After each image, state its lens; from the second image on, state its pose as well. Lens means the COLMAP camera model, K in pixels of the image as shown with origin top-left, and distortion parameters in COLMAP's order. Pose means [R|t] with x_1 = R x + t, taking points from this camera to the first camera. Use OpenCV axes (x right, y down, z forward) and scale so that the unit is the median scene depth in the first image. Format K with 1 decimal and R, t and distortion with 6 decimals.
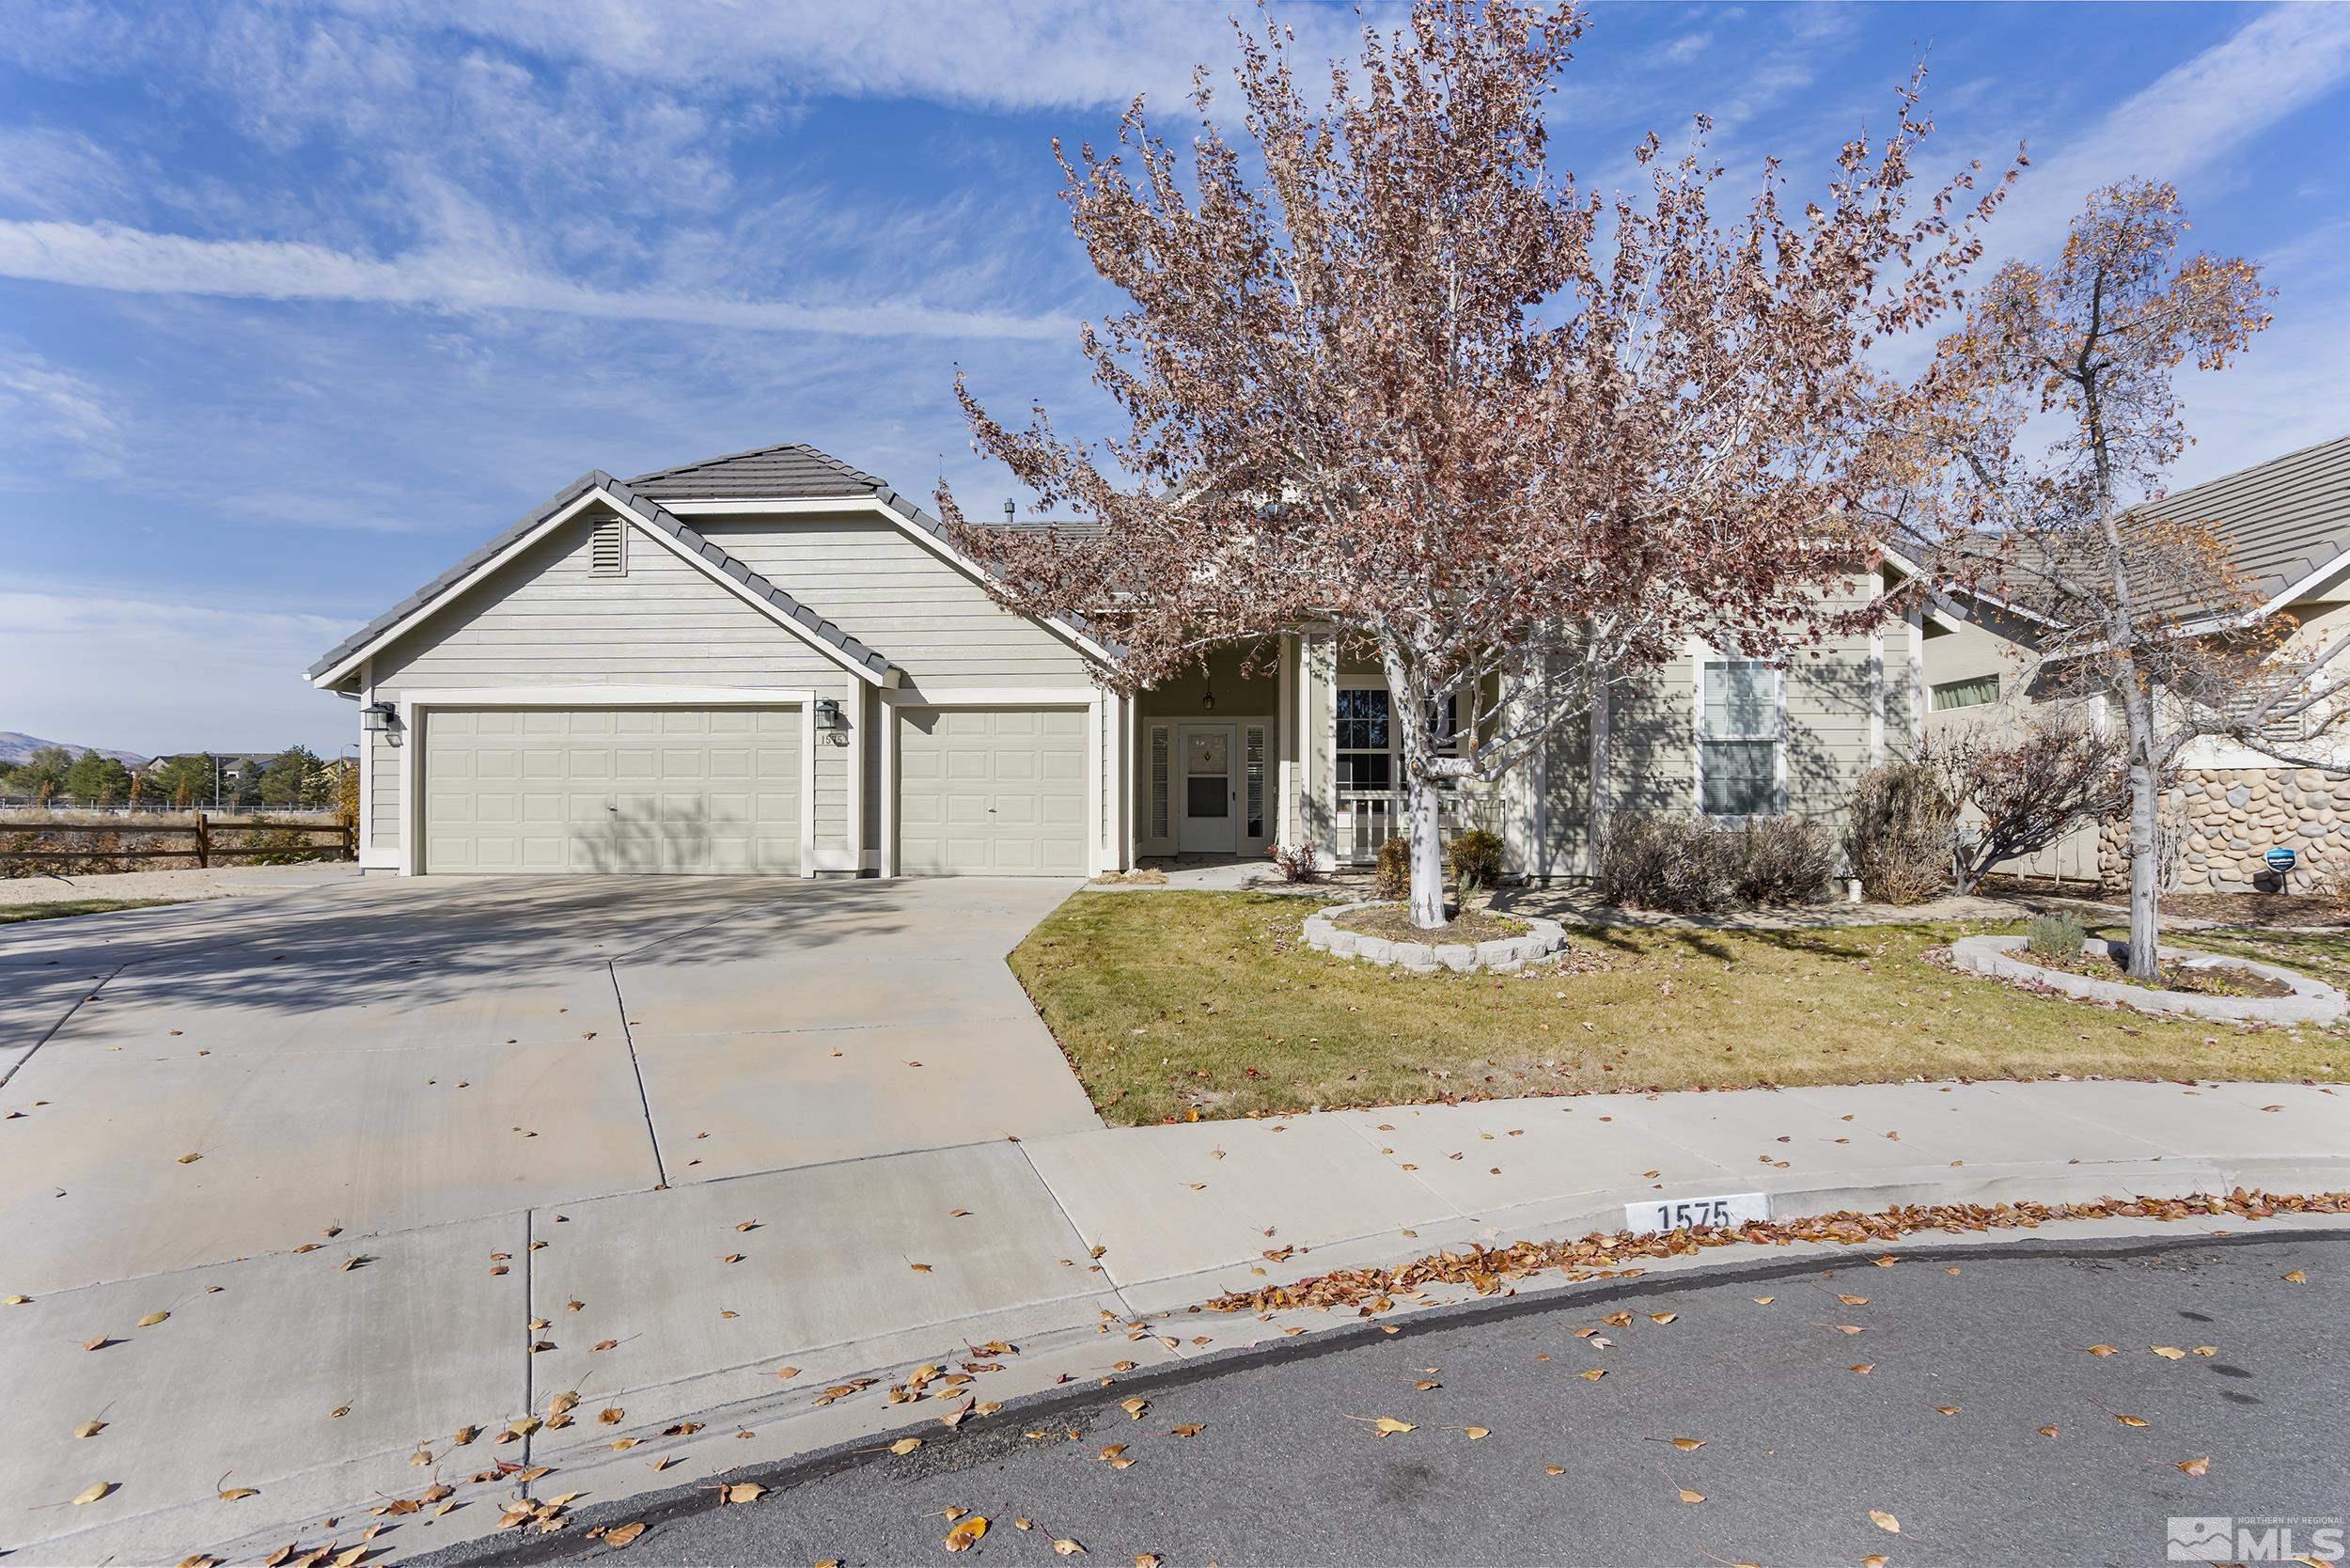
lens RADIAL K [[1079.4, 0, 1174.6], [0, 1079.4, 774.4], [0, 0, 1]] dist [-0.002844, 0.000493]
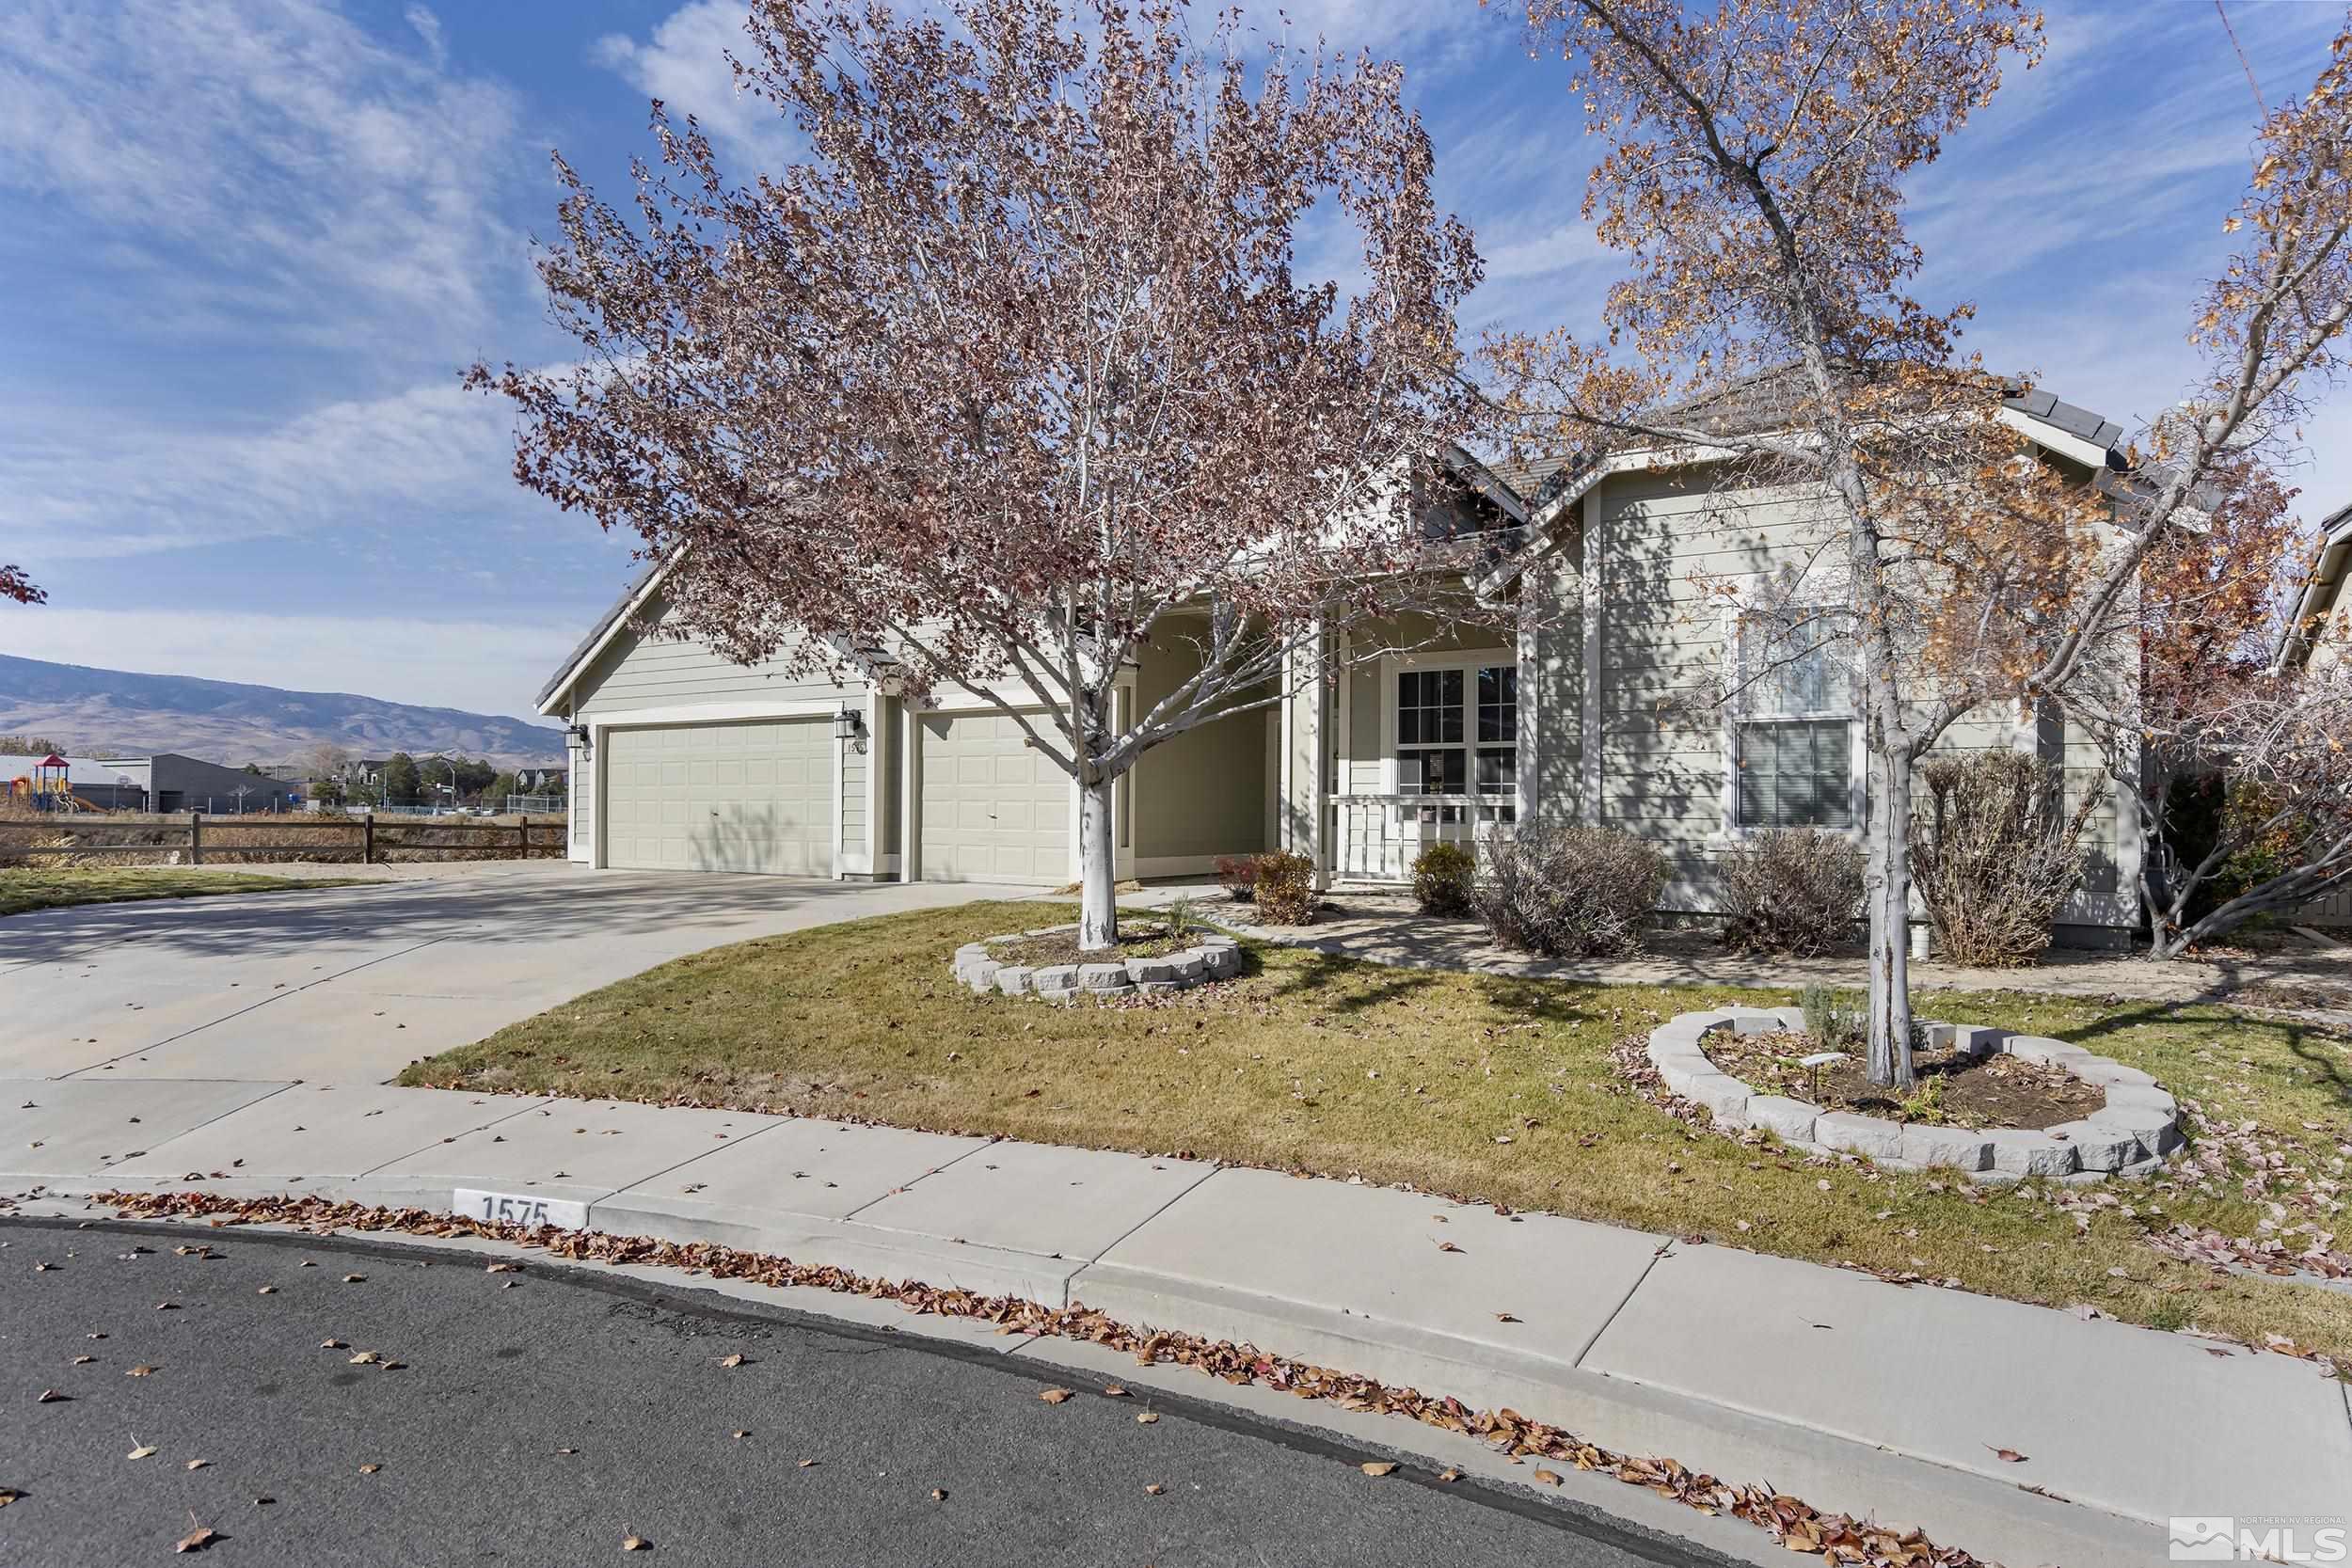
lens RADIAL K [[1258.9, 0, 1175.1], [0, 1258.9, 805.5], [0, 0, 1]] dist [0.003270, -0.000230]
pose [[0.877673, 0.000079, -0.479260, 0.562053], [0.011588, 0.999704, 0.021386, 0.001183], [0.479120, -0.024324, 0.877412, 0.089263]]
